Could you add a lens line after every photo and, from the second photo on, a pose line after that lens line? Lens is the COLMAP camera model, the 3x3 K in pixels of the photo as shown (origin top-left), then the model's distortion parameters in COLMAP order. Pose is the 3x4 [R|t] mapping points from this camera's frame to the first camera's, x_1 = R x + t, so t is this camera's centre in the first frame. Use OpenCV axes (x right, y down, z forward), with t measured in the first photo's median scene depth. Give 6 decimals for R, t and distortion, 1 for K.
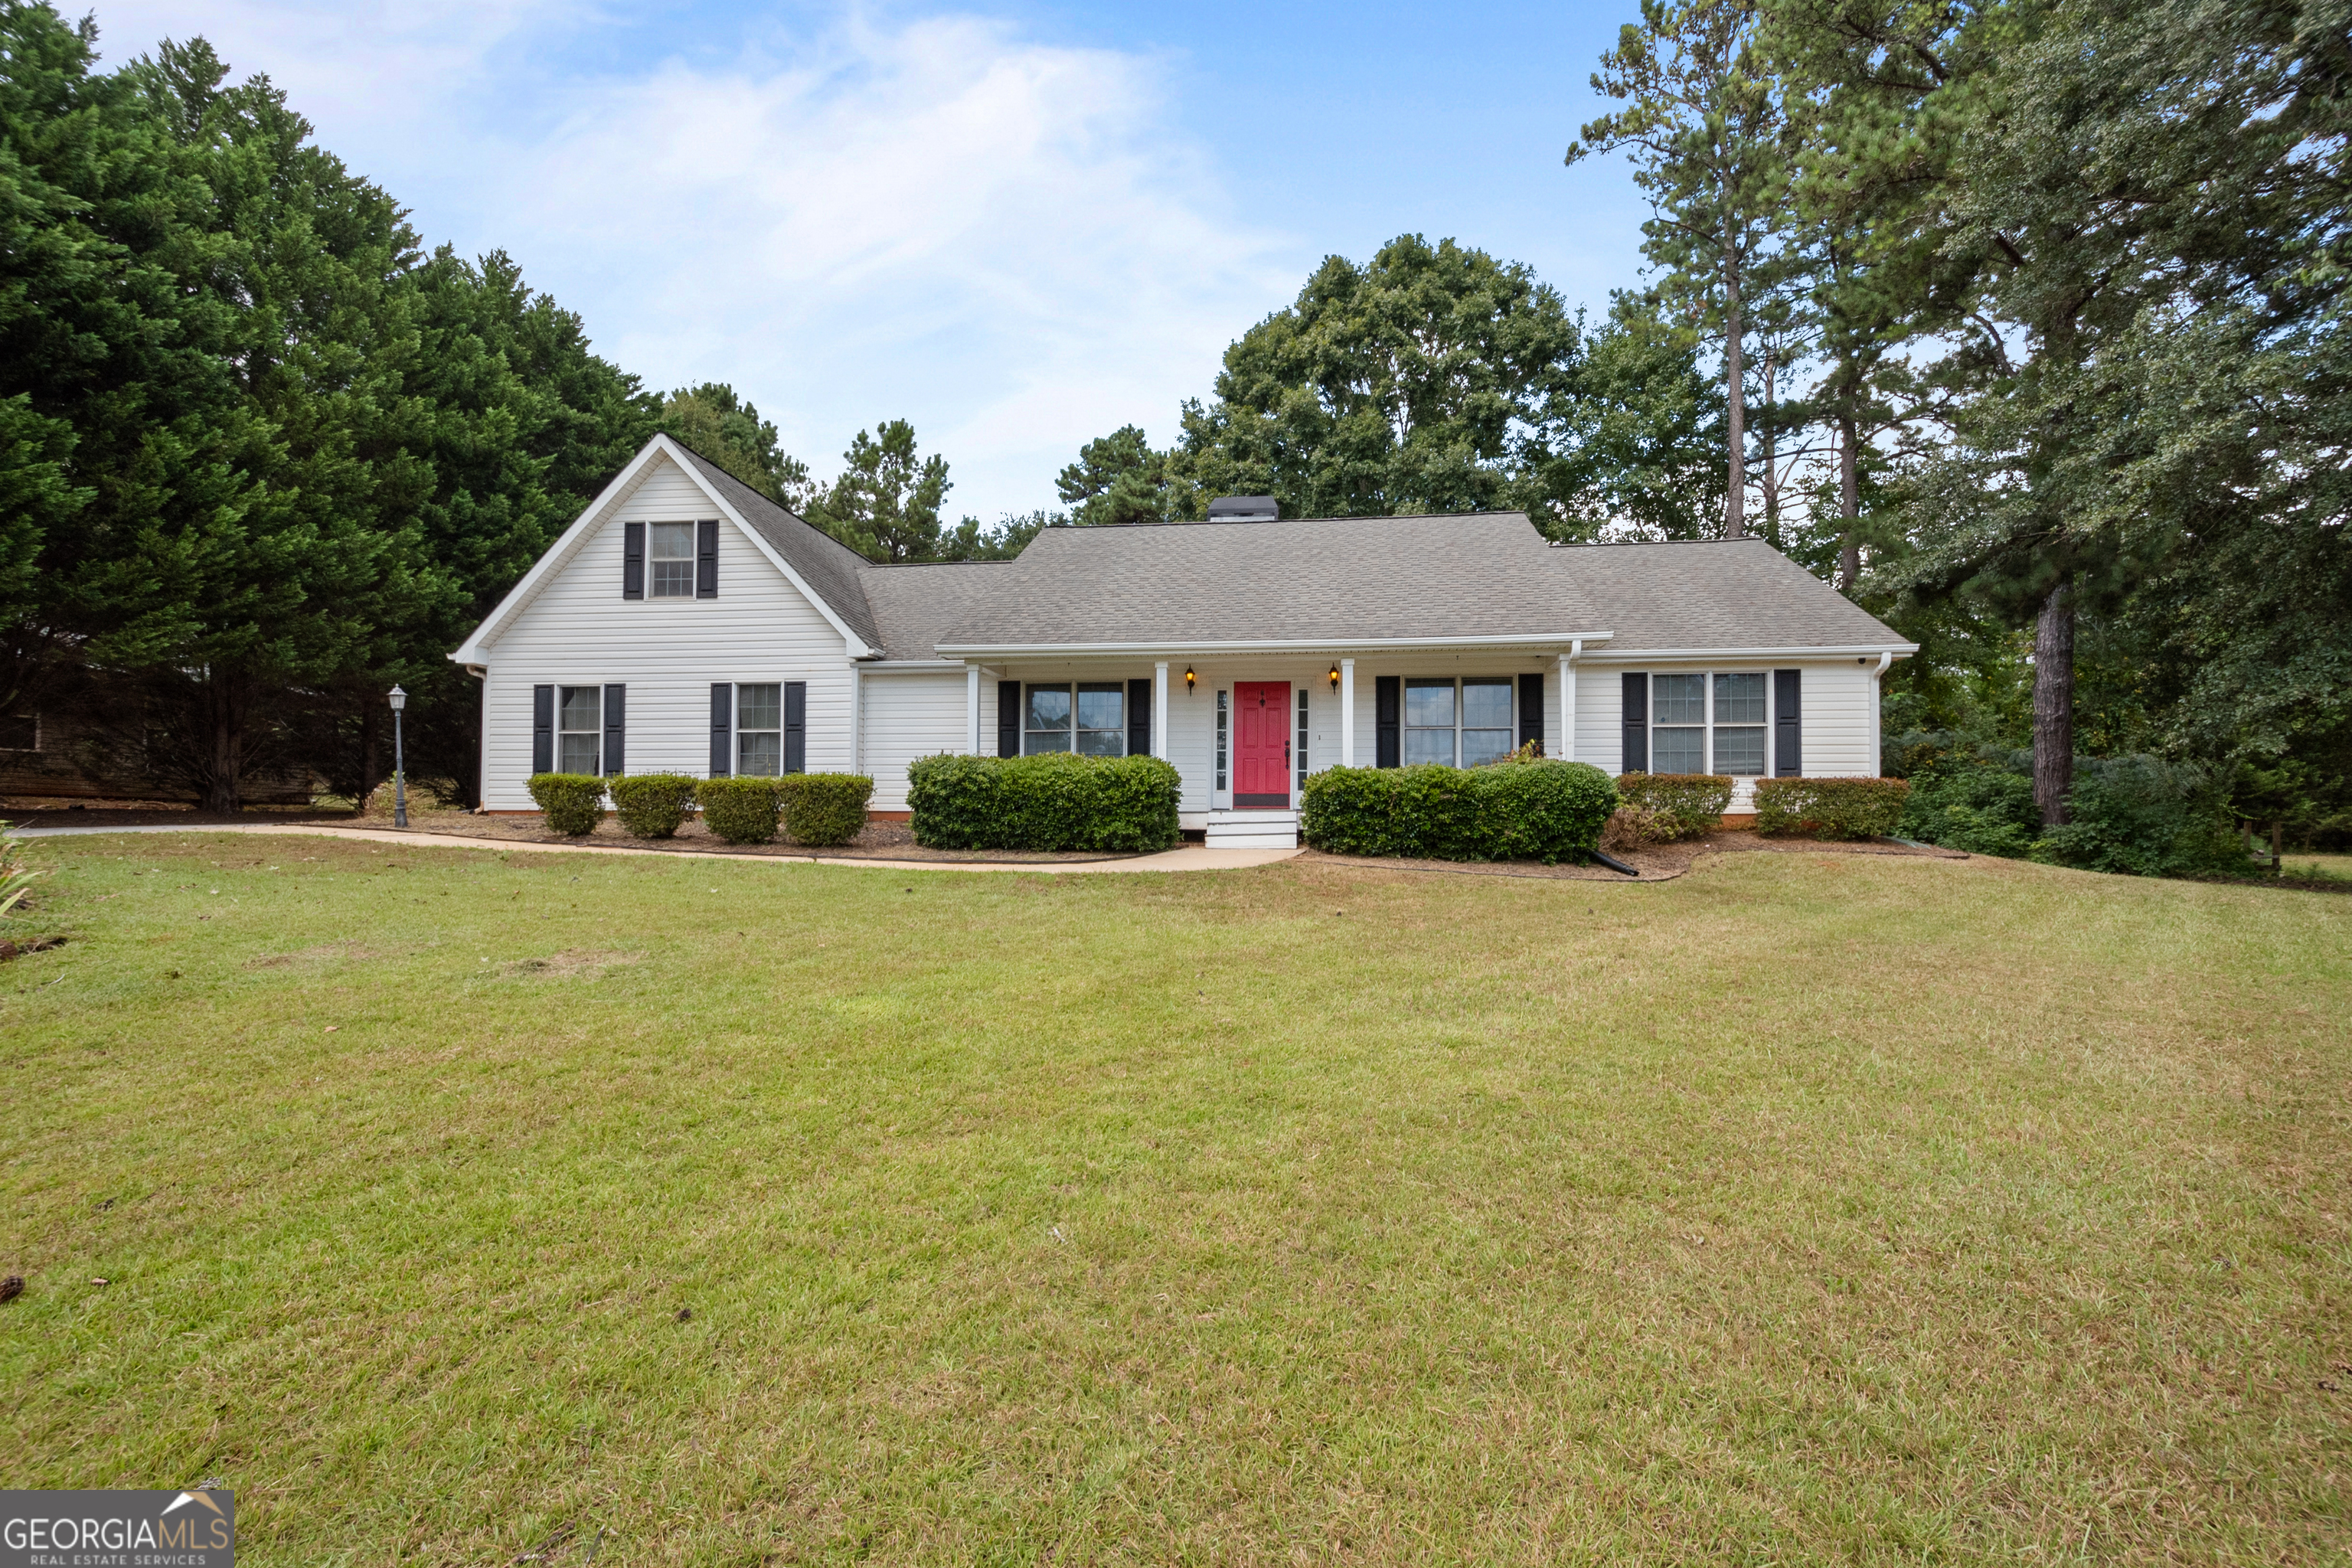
lens RADIAL K [[1054.8, 0, 1176.4], [0, 1054.8, 767.5], [0, 0, 1]] dist [-0.000507, 0.000444]
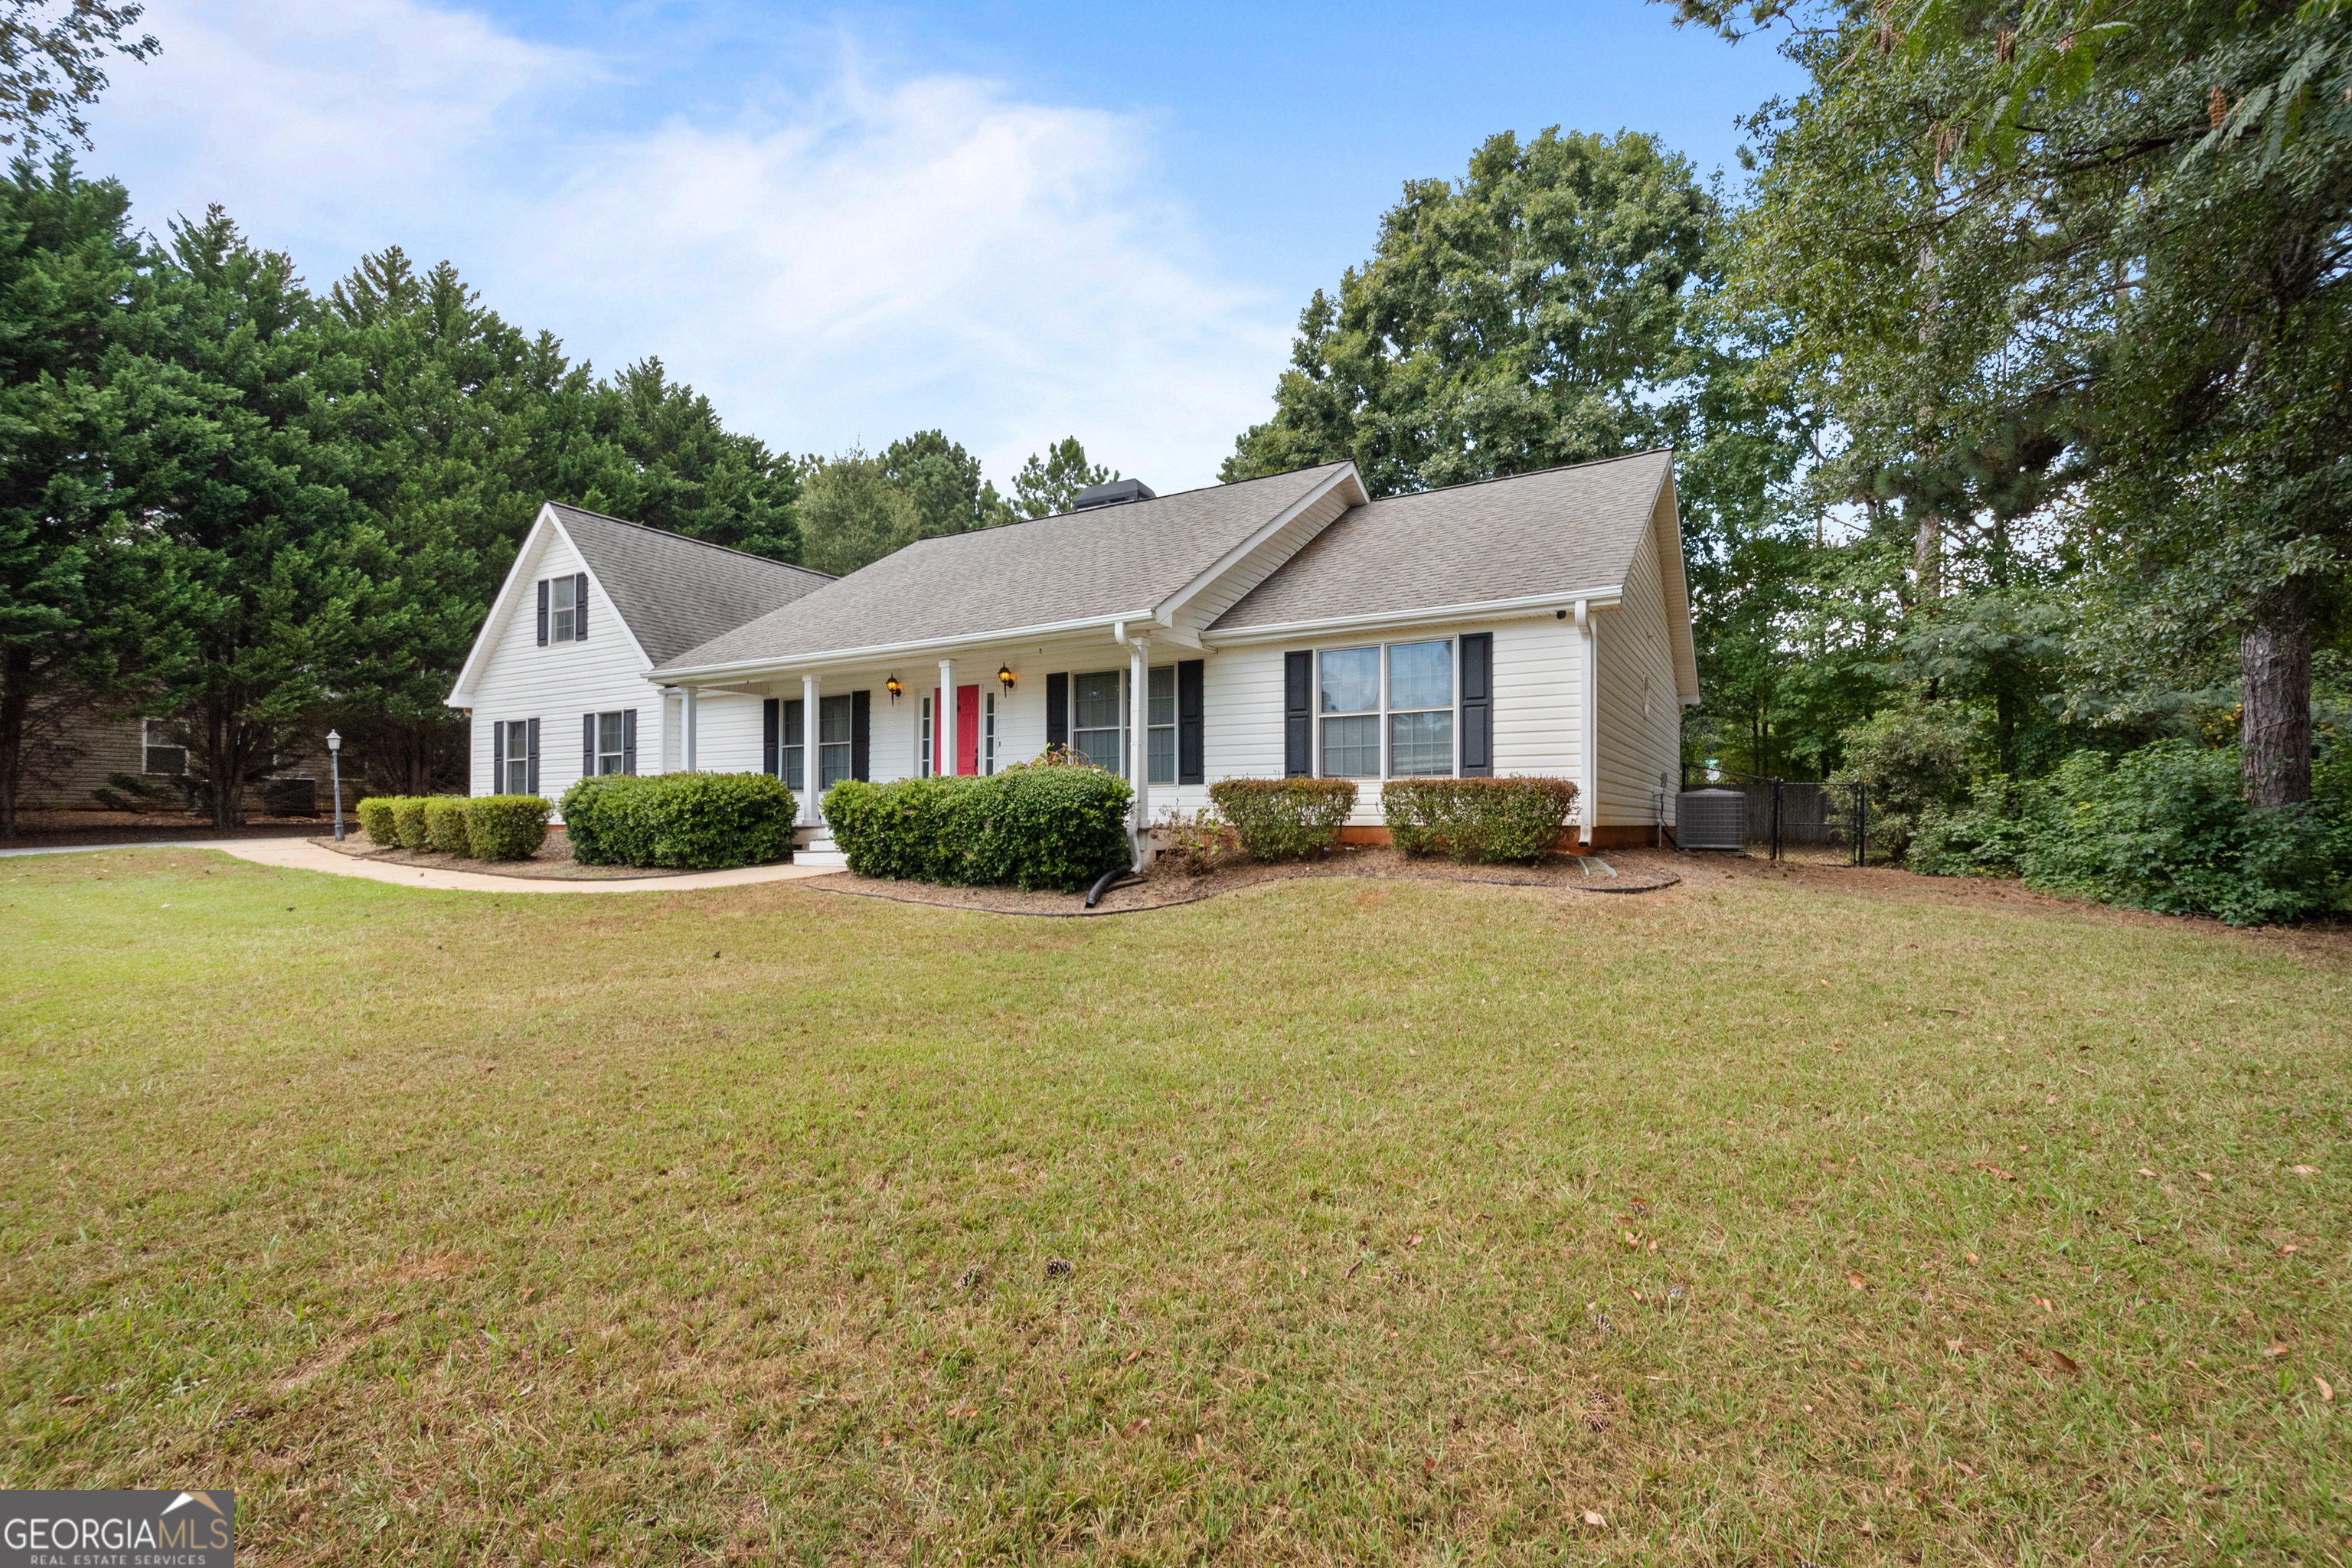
lens RADIAL K [[1046.1, 0, 1176.0], [0, 1046.1, 784.0], [0, 0, 1]] dist [0.000188, -0.000088]
pose [[0.915344, -0.019210, -0.402214, 0.635903], [0.028908, 0.999419, 0.018054, -0.005028], [0.401634, -0.028152, 0.915368, 0.212759]]
